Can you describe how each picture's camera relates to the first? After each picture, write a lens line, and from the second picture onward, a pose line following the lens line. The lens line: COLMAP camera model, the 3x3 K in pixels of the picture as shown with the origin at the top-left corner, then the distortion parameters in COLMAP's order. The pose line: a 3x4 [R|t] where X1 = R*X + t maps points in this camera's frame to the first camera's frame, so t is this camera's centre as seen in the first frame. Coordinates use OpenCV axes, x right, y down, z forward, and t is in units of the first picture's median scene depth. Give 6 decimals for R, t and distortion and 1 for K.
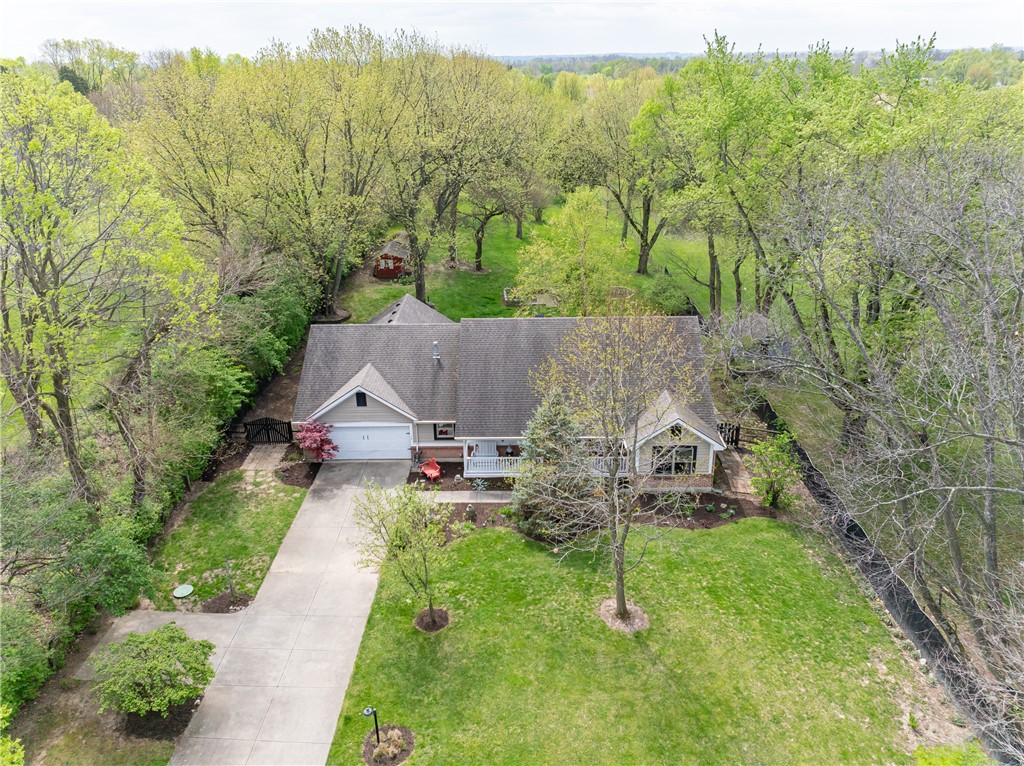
lens RADIAL K [[755.0, 0, 510.7], [0, 755.0, 355.3], [0, 0, 1]] dist [0.004929, -0.050377]
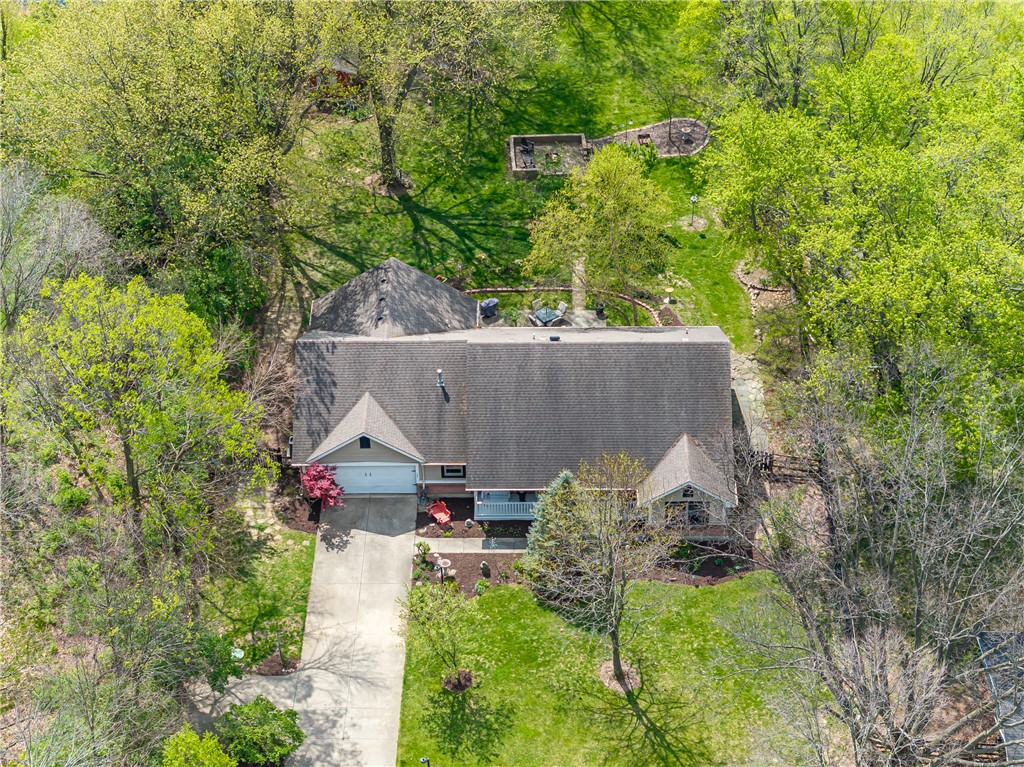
lens RADIAL K [[2056.7, 0, 514.2], [0, 2056.7, 413.6], [0, 0, 1]] dist [0.092551, 0.255179]
pose [[0.999992, -0.003674, -0.001440, -0.009111], [0.003944, 0.941989, 0.335621, -1.087610], [0.000123, -0.335624, 0.941996, -1.835304]]
